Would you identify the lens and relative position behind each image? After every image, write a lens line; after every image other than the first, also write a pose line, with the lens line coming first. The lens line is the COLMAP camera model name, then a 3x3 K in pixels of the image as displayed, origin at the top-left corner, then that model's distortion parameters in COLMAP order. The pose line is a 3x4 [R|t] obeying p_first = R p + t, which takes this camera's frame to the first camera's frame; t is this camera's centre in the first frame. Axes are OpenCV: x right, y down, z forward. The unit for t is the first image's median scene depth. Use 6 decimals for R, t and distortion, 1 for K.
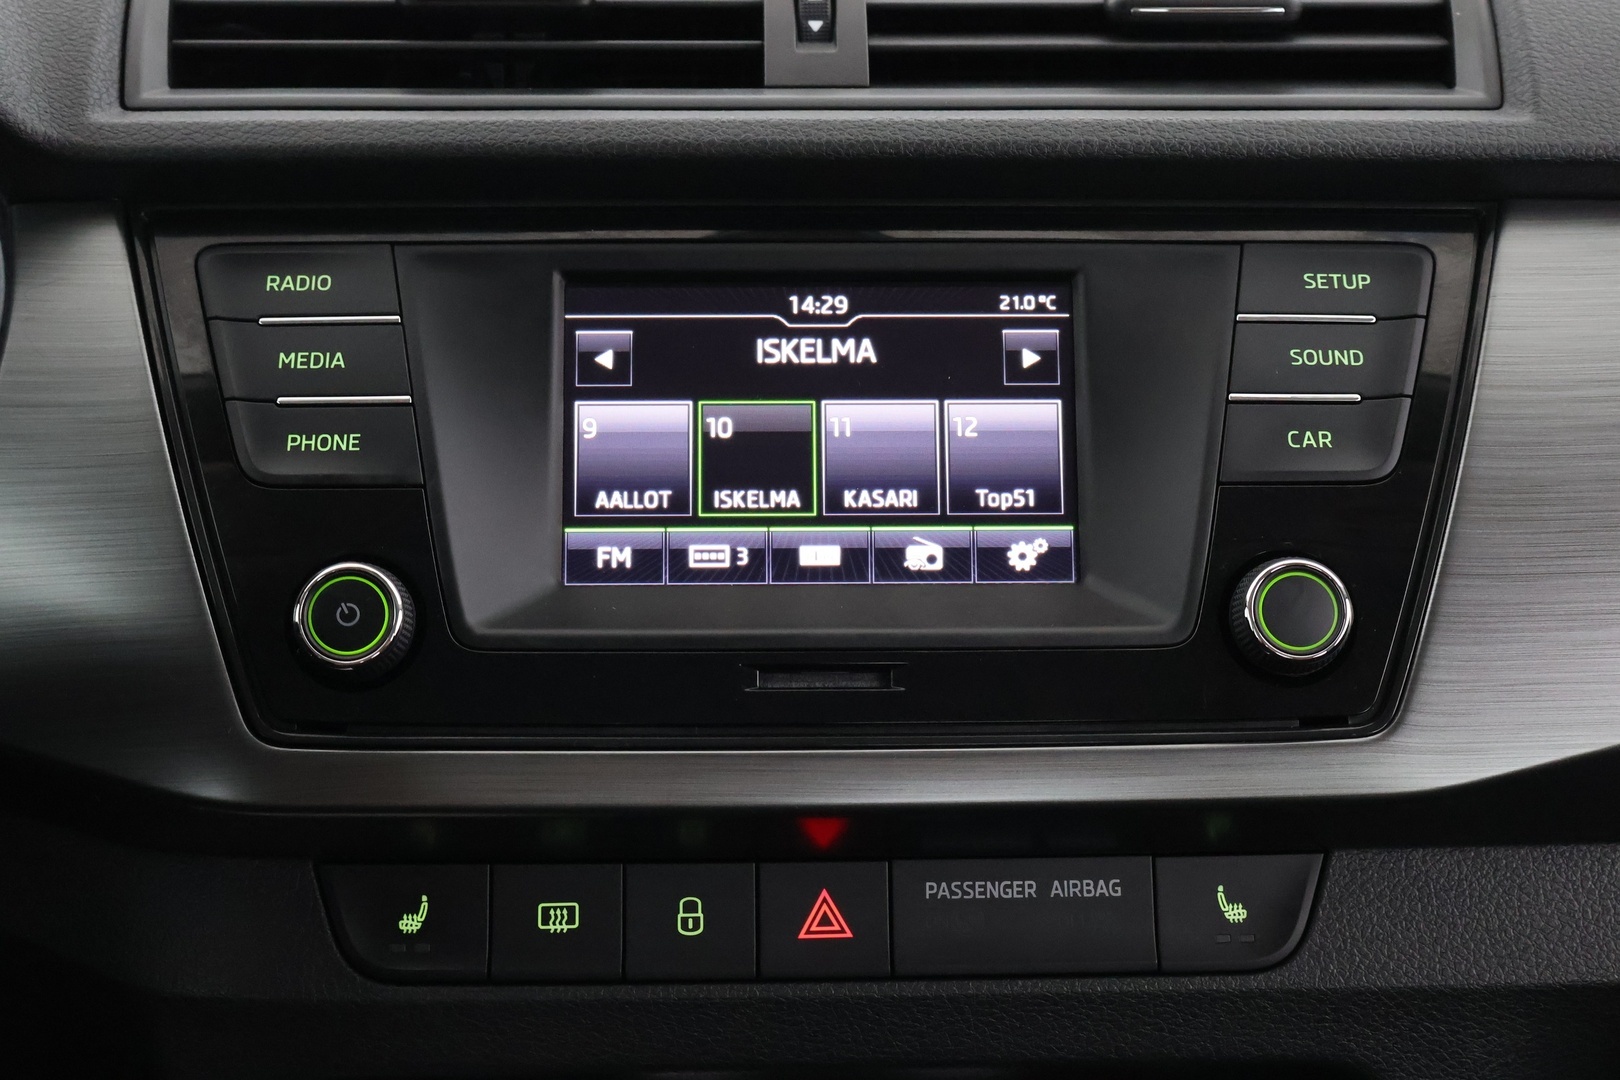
lens RADIAL K [[2153.8, 0, 810.0], [0, 2153.8, 540.0], [0, 0, 1]] dist [0.010024, -0.035731]
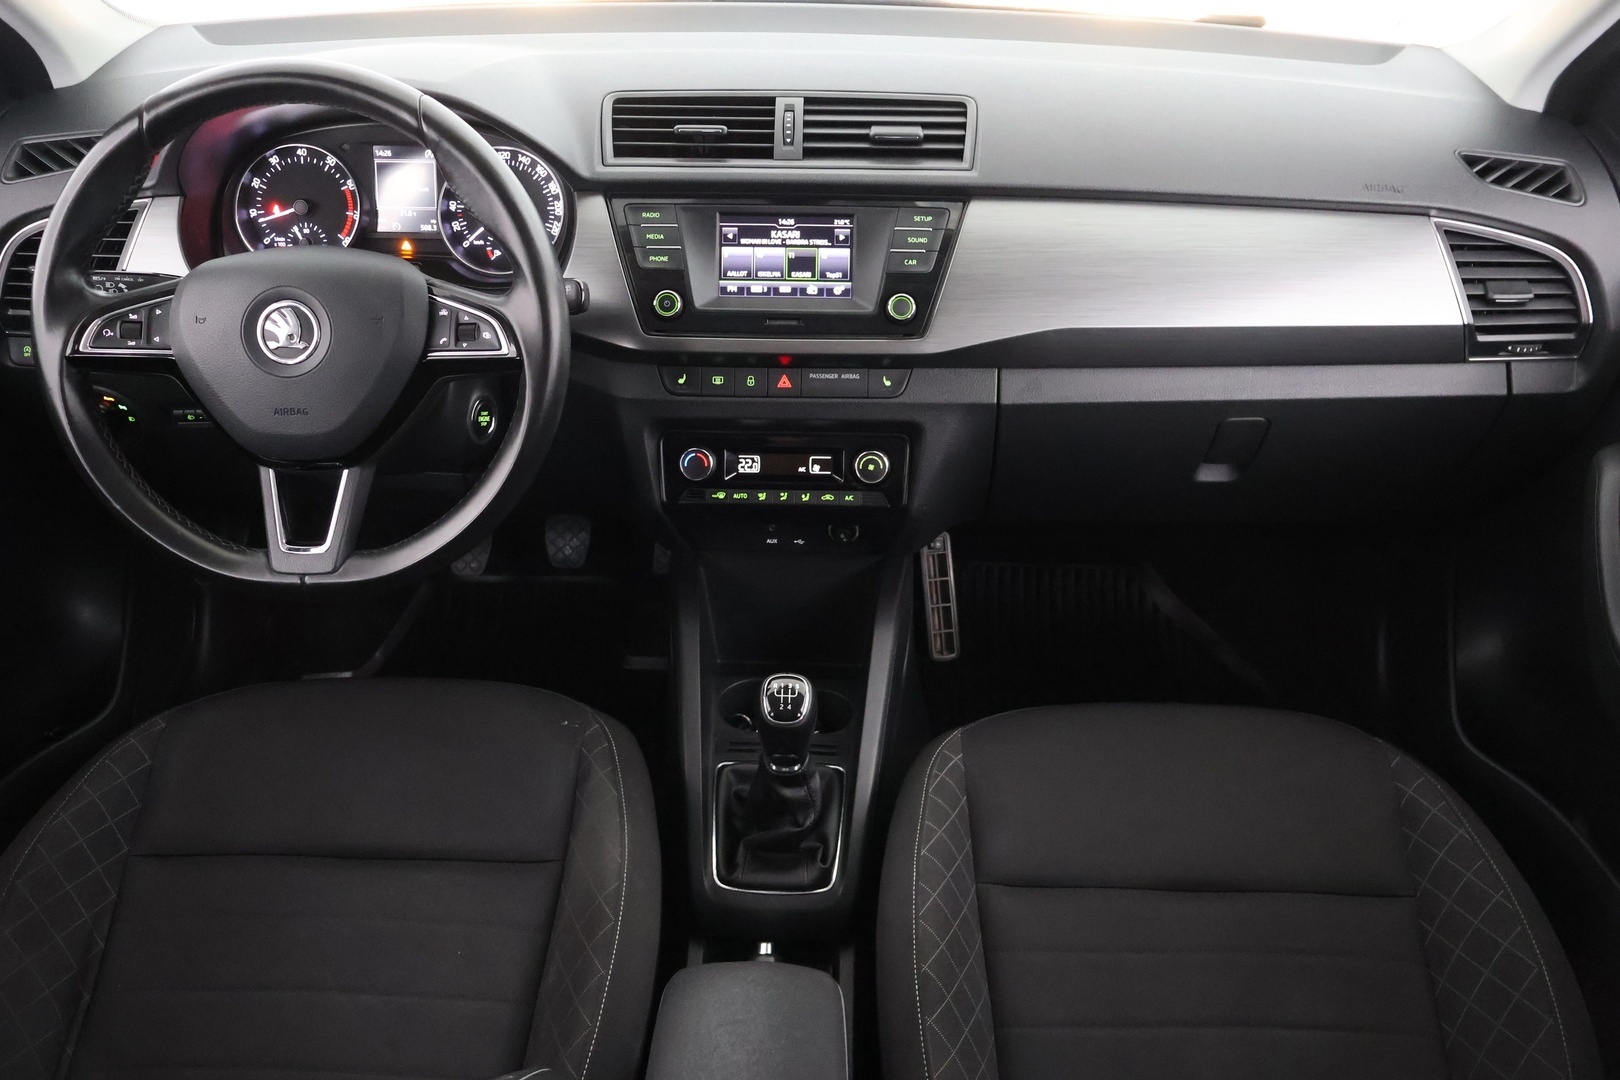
lens RADIAL K [[1358.3, 0, 810.0], [0, 1358.3, 540.0], [0, 0, 1]] dist [-0.009835, 0.009874]
pose [[0.998980, 0.026923, -0.036251, 0.152627], [-0.017854, 0.972892, 0.230569, -0.120592], [0.041476, -0.229687, 0.972380, -1.504422]]
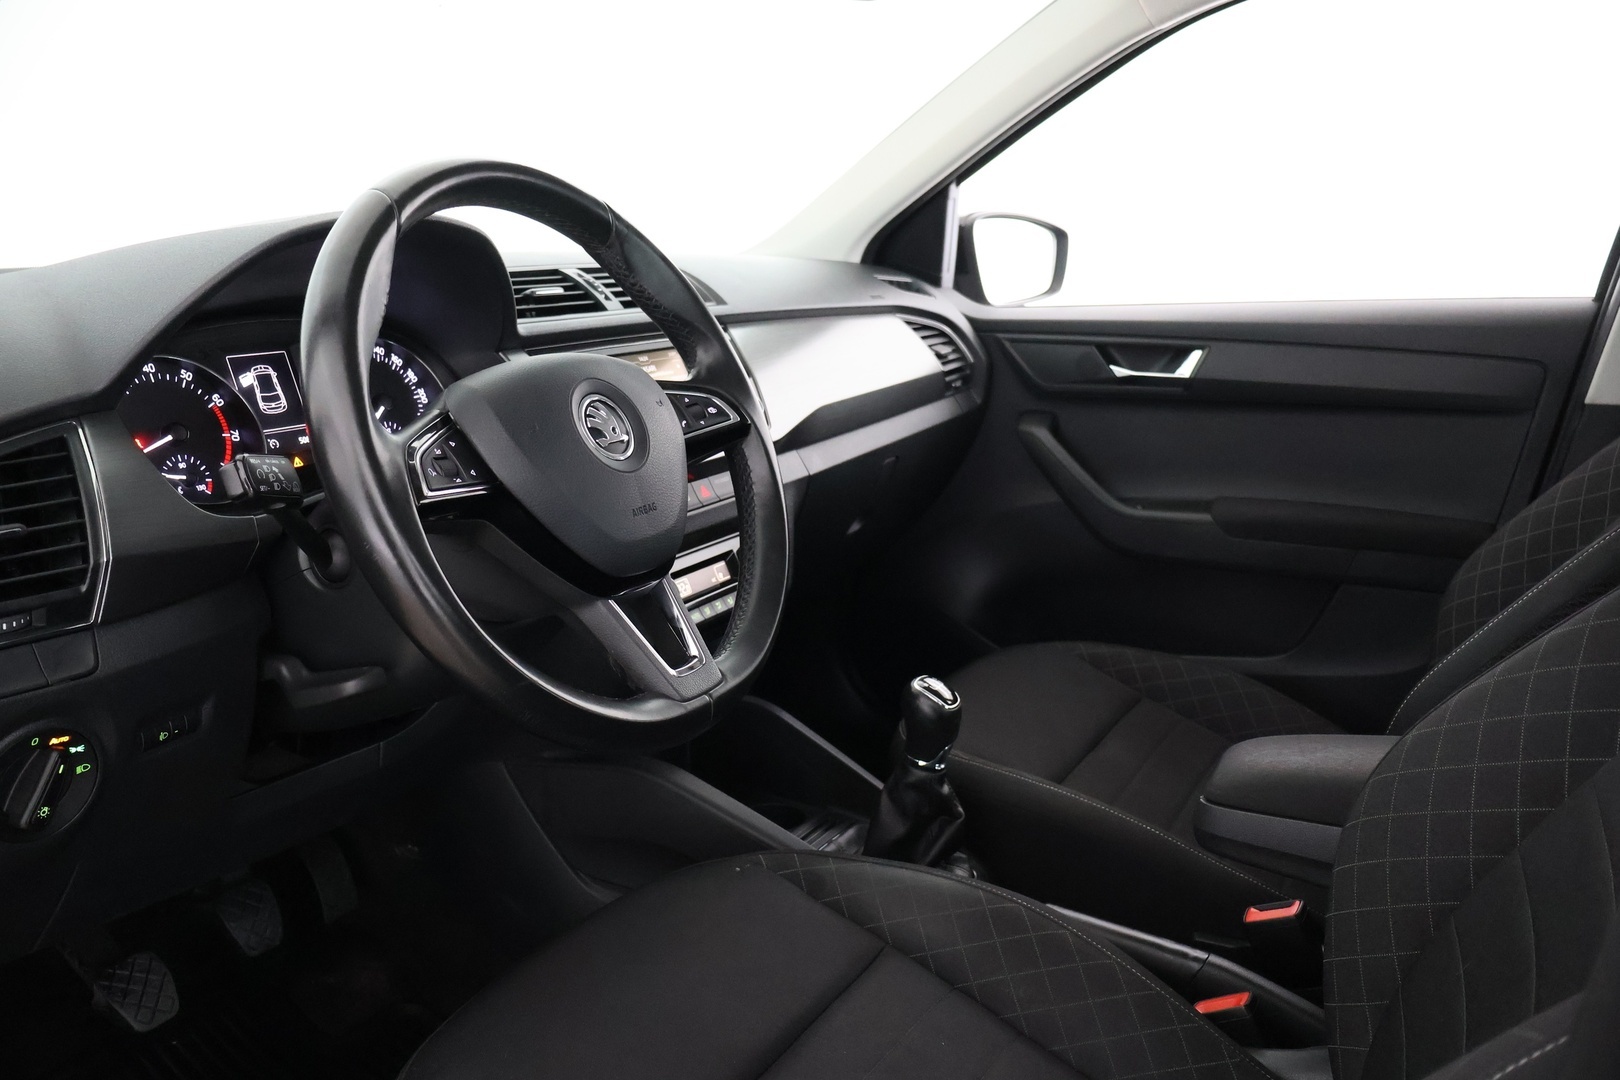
lens RADIAL K [[1358.3, 0, 810.0], [0, 1358.3, 540.0], [0, 0, 1]] dist [-0.009835, 0.009874]
pose [[0.507648, -0.199292, 0.838198, -2.148514], [0.298853, 0.953207, 0.045639, 0.205294], [-0.808072, 0.227330, 0.543452, -0.610964]]
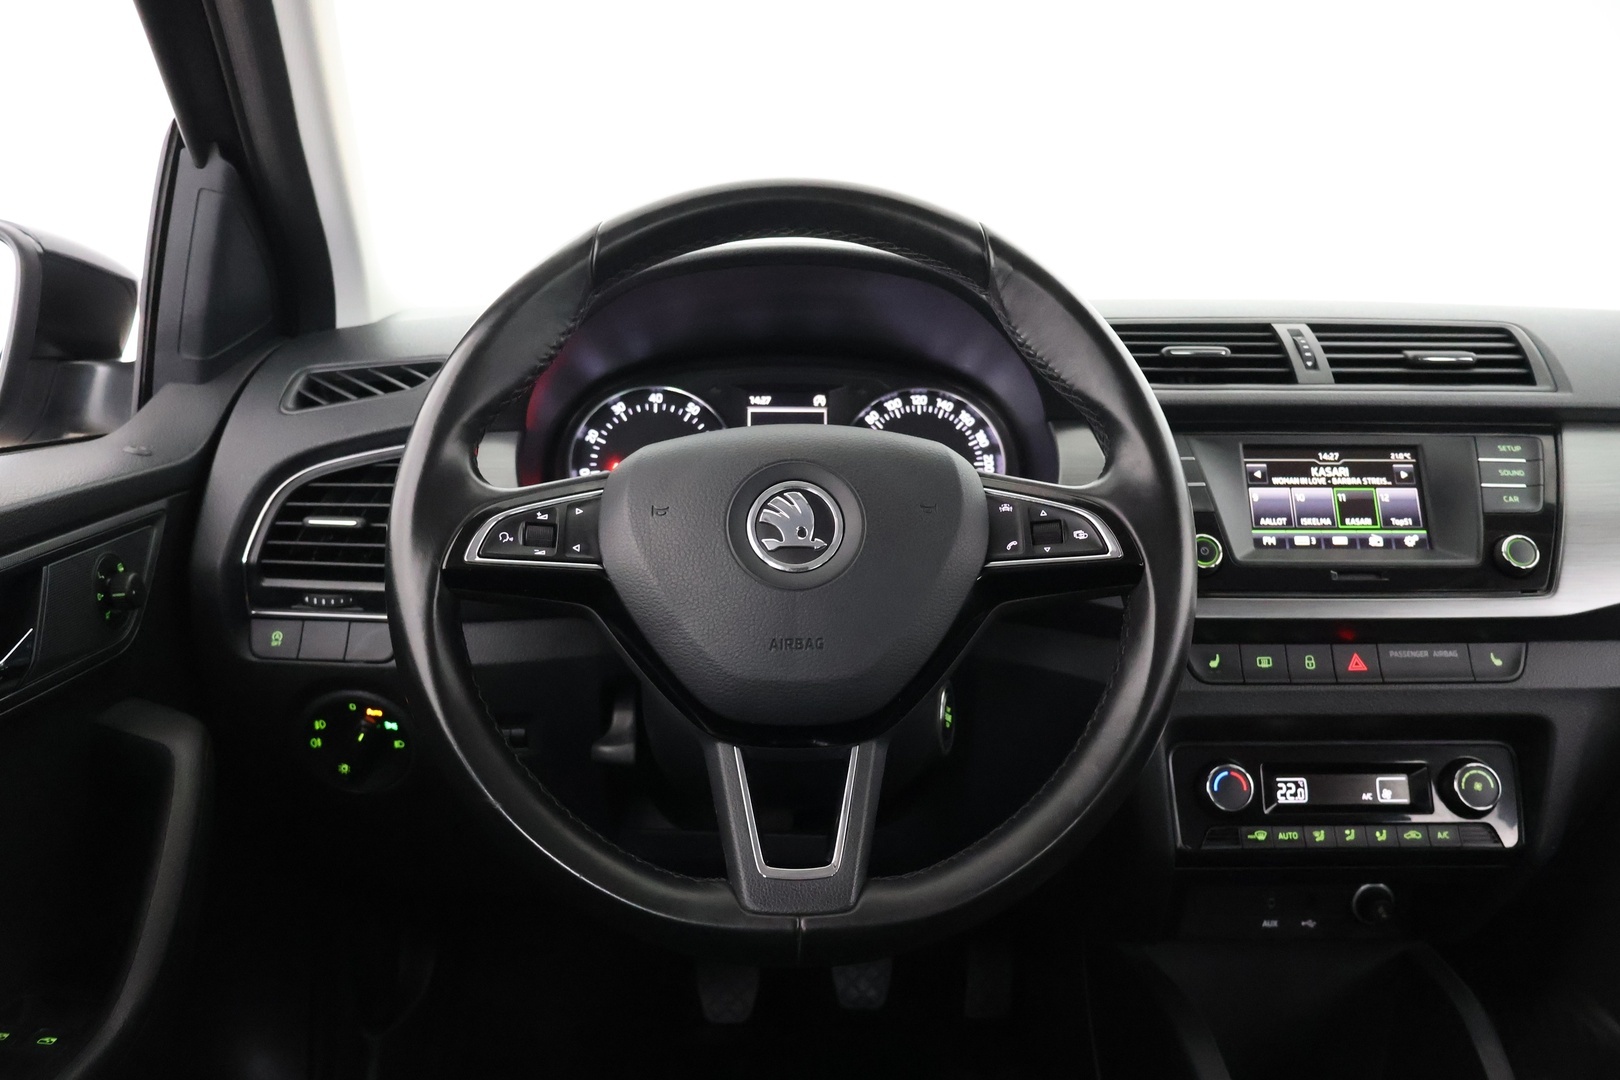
lens RADIAL K [[1358.3, 0, 810.0], [0, 1358.3, 540.0], [0, 0, 1]] dist [-0.009835, 0.009874]
pose [[0.999975, 0.001614, 0.006832, -0.726241], [-0.000559, 0.988422, -0.151726, 0.285855], [-0.006997, 0.151719, 0.988399, -0.792398]]
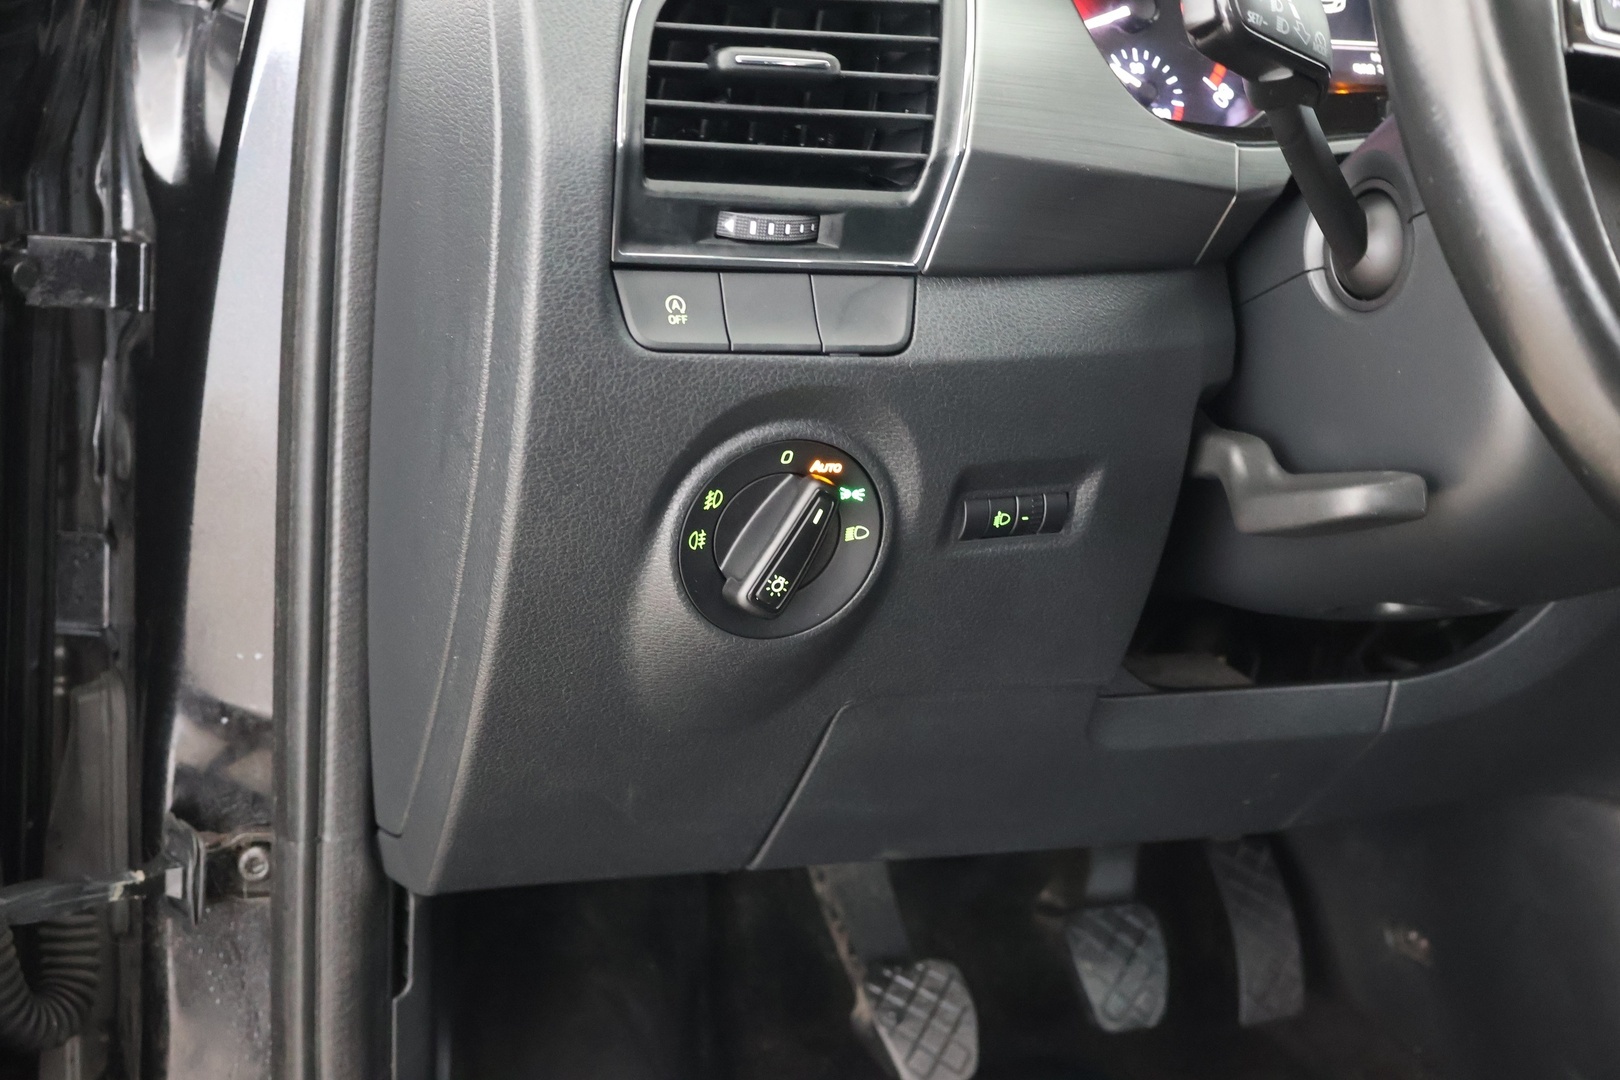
lens RADIAL K [[2176.3, 0, 810.0], [0, 2176.3, 540.0], [0, 0, 1]] dist [-0.003071, 0.041150]
pose [[0.916071, -0.057077, 0.396933, -1.875829], [0.097125, 0.991928, -0.081516, 0.401416], [-0.389077, 0.113226, 0.914221, -0.251830]]
